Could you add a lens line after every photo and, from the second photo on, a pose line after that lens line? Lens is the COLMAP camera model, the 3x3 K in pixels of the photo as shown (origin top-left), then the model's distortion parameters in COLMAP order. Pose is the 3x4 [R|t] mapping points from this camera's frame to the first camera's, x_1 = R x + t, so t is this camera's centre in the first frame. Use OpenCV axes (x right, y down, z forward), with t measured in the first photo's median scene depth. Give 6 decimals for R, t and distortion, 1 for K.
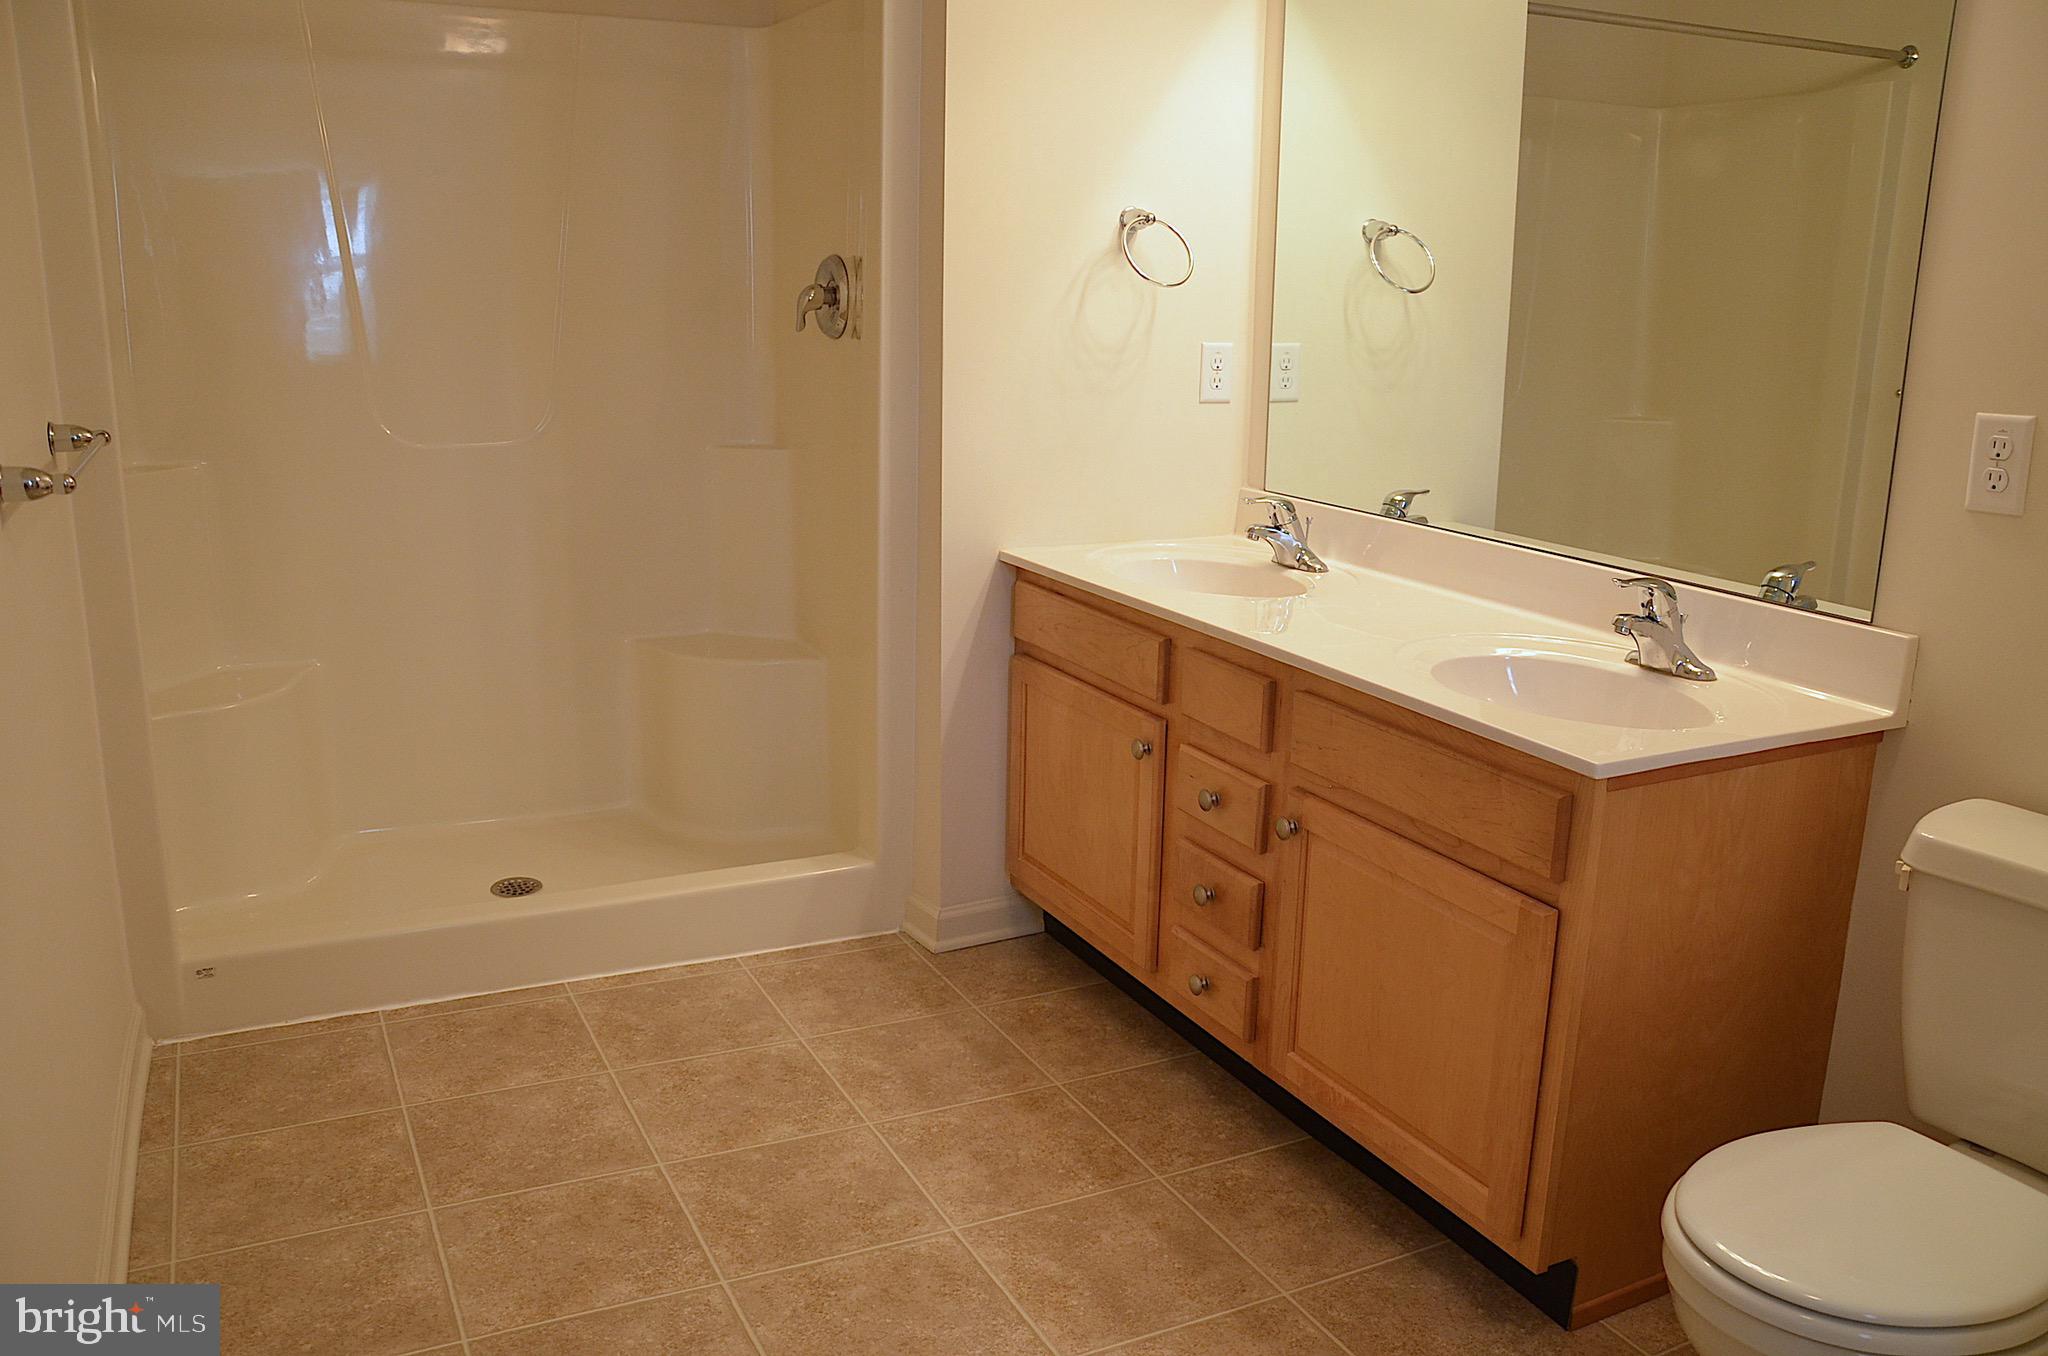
lens RADIAL K [[1636.5, 0, 1035.5], [0, 1636.5, 688.4], [0, 0, 1]] dist [-0.146836, 0.124417]
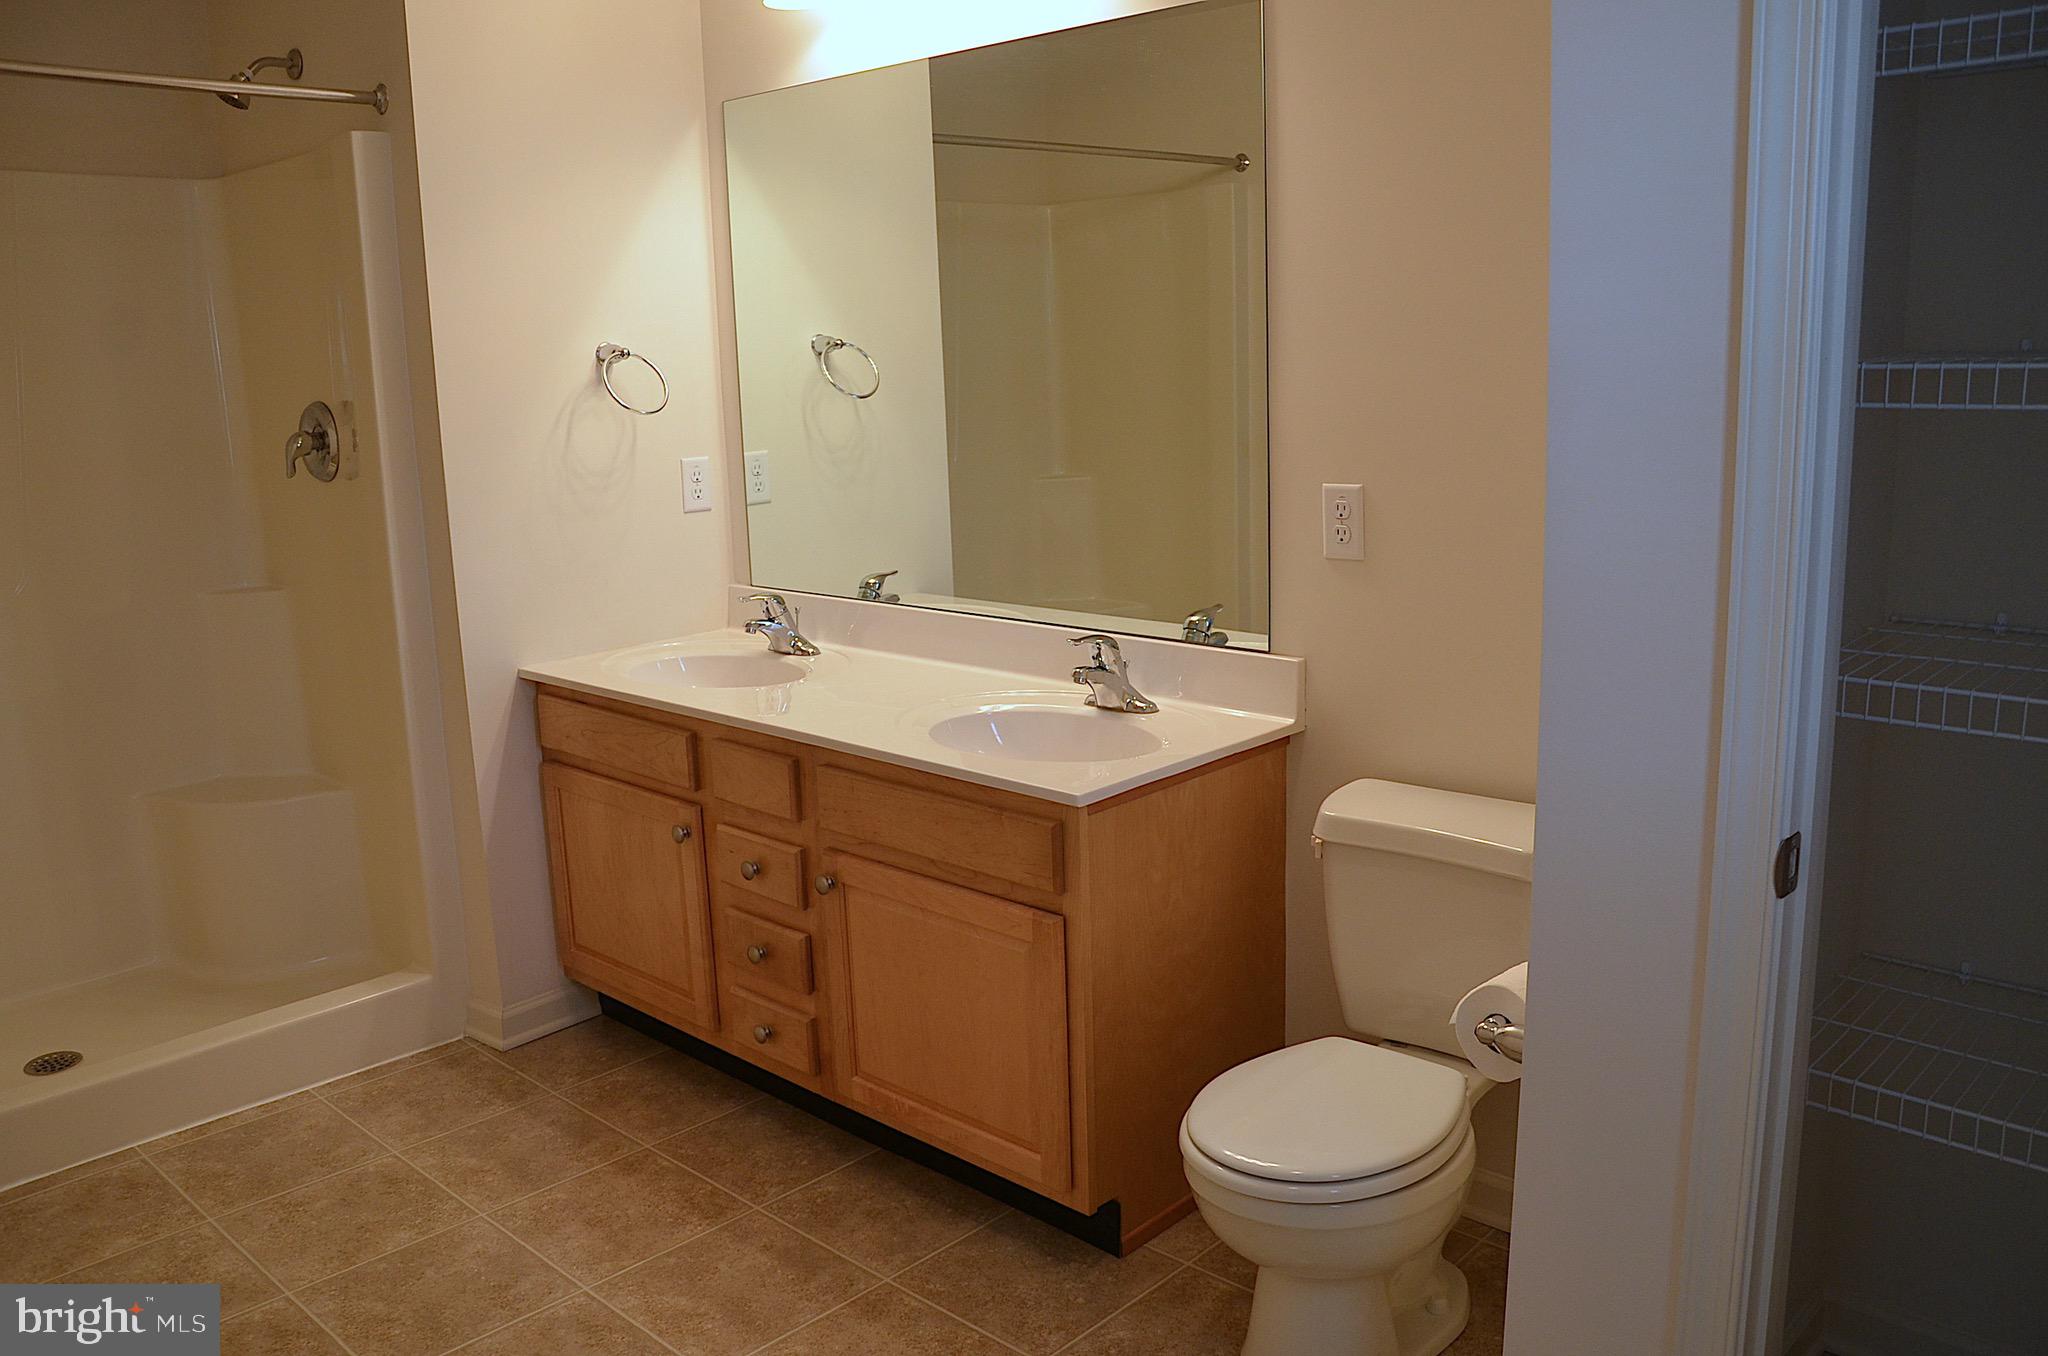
lens RADIAL K [[1636.5, 0, 1026.3], [0, 1636.5, 676.5], [0, 0, 1]] dist [-0.146836, 0.124417]
pose [[0.939739, -0.117260, 0.321156, -0.059312], [0.130622, 0.991224, -0.020299, -0.016408], [-0.315957, 0.061026, 0.946809, -0.134151]]
